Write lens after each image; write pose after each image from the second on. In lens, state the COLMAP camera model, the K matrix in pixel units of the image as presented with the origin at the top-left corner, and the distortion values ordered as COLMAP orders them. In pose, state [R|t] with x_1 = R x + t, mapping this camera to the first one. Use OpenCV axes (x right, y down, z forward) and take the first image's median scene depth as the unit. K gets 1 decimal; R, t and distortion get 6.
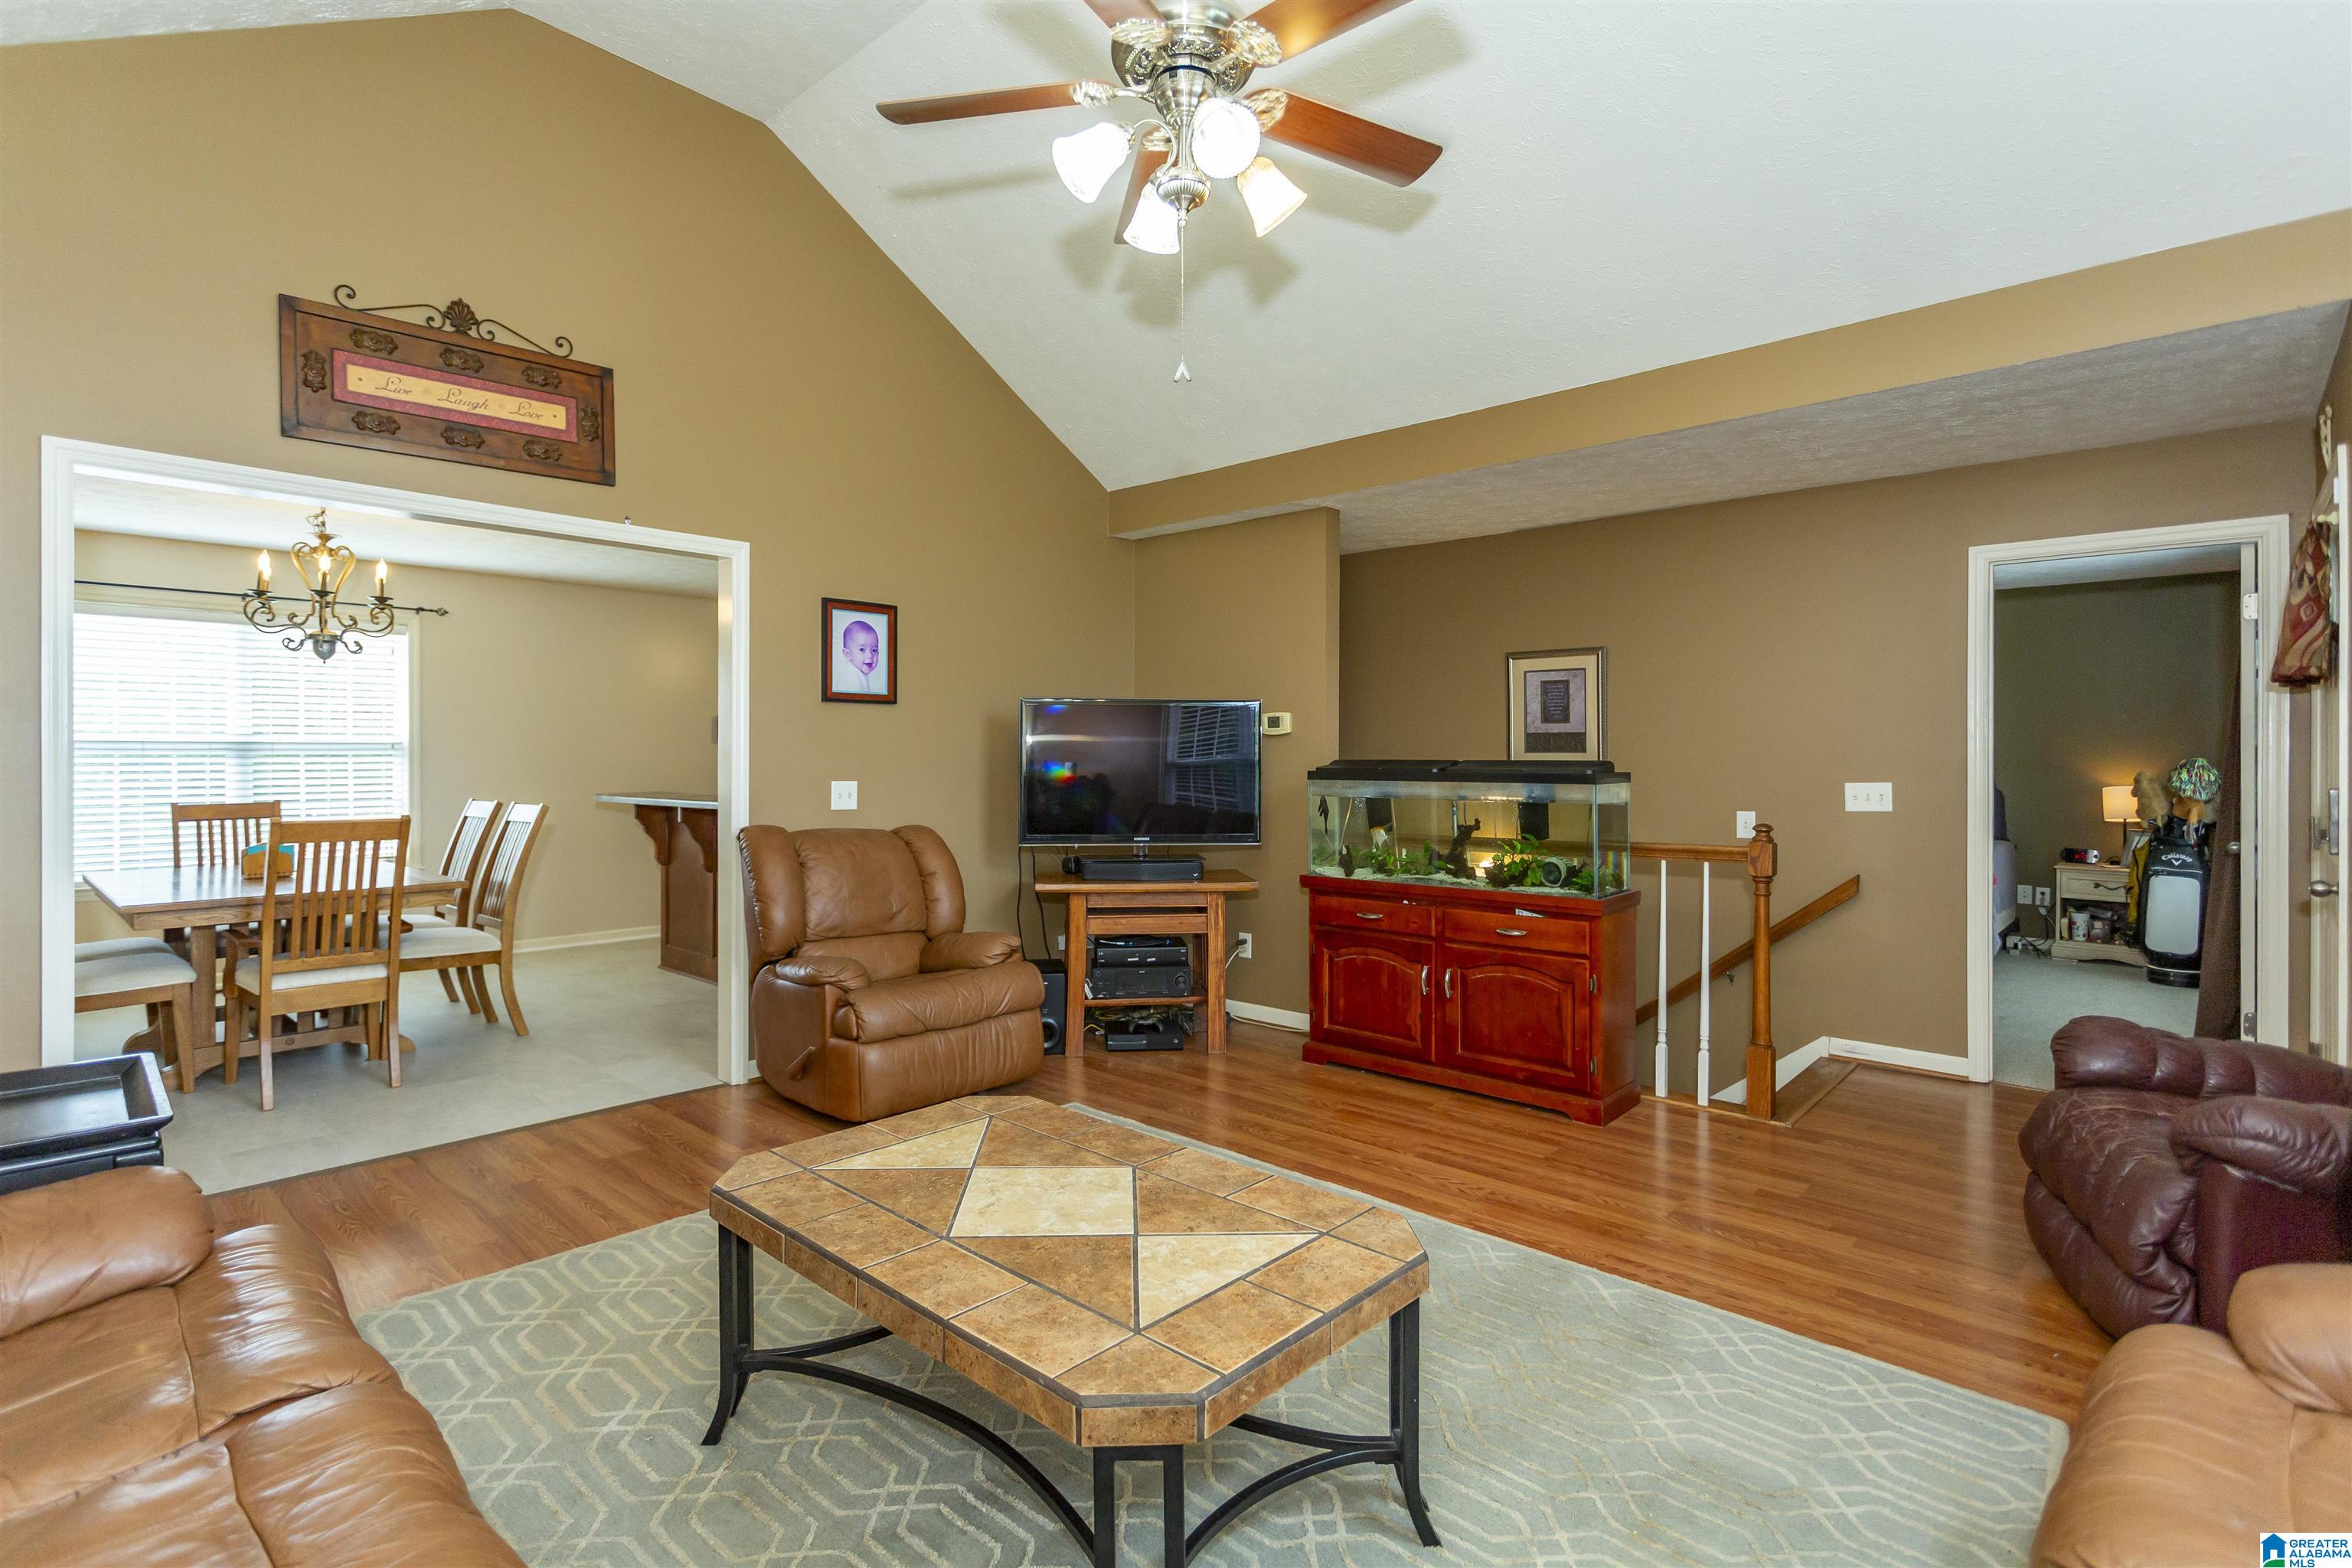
lens RADIAL K [[1120.9, 0, 1164.5], [0, 1120.9, 758.2], [0, 0, 1]] dist [-0.003290, -0.000163]
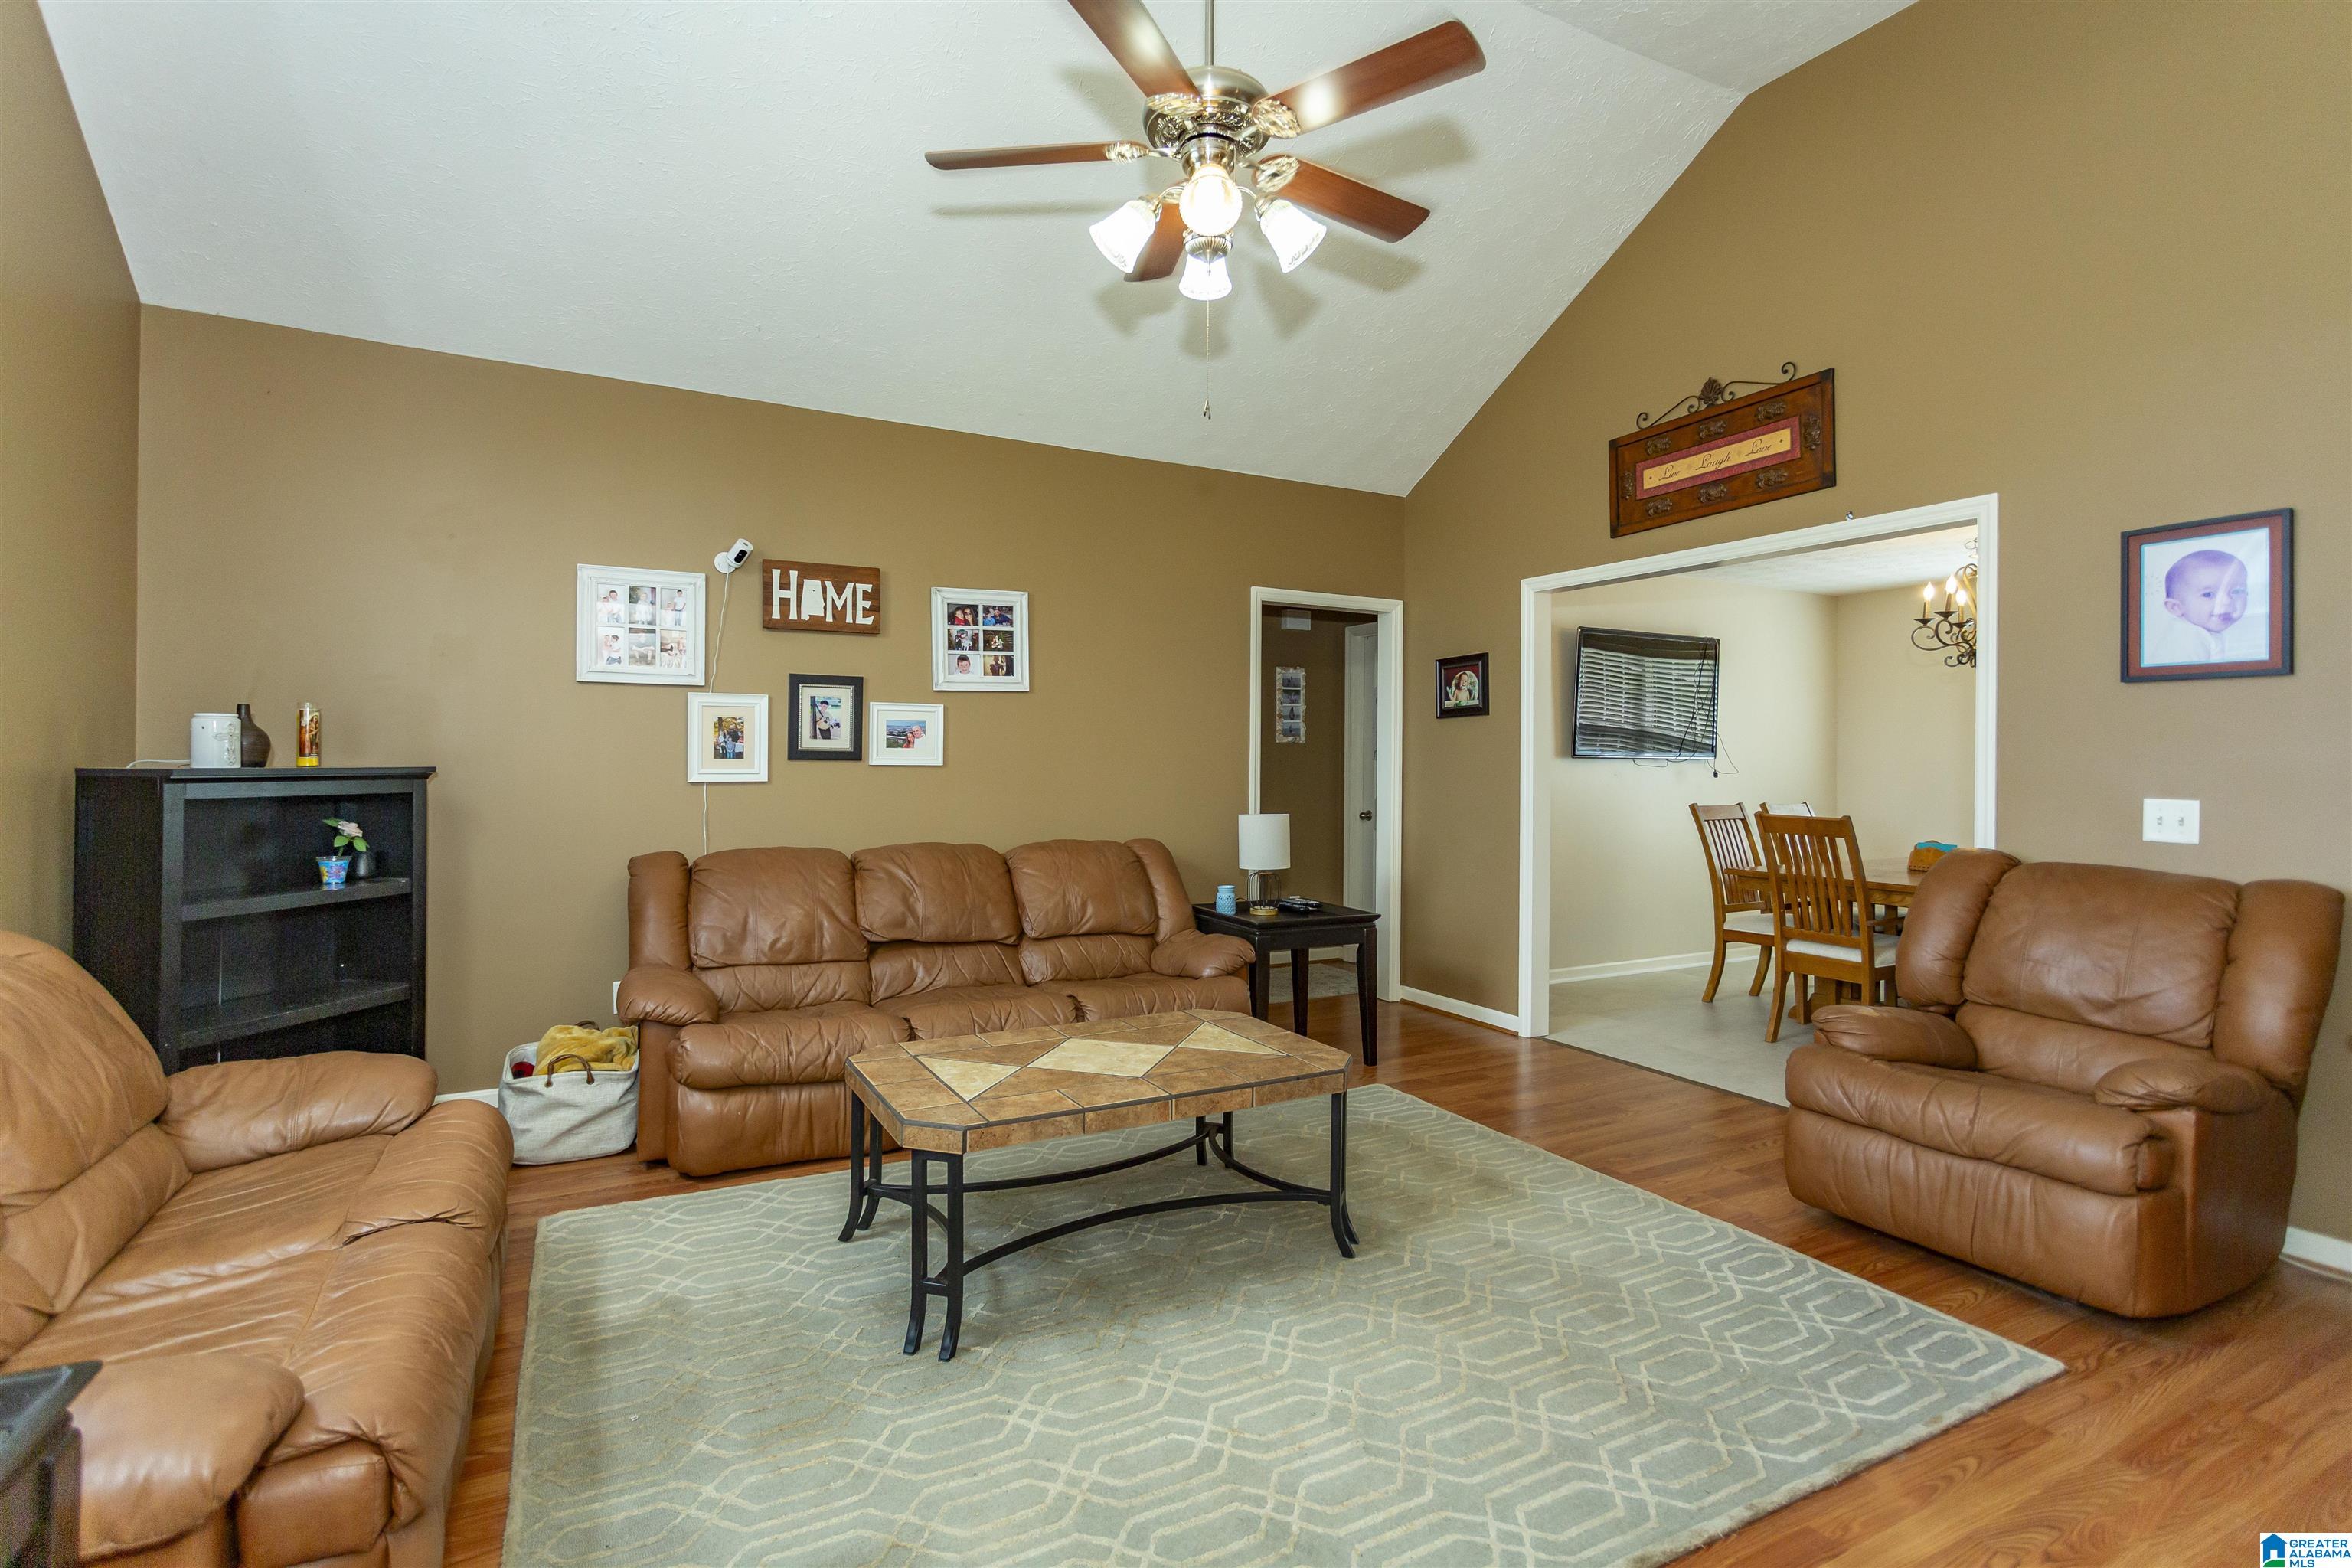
lens RADIAL K [[1120.9, 0, 1164.5], [0, 1120.9, 758.2], [0, 0, 1]] dist [-0.003290, -0.000163]
pose [[-0.319792, -0.006829, -0.947463, 0.631358], [-0.006330, 0.999967, -0.005070, 0.004038], [0.947467, 0.004376, -0.319825, 0.769005]]
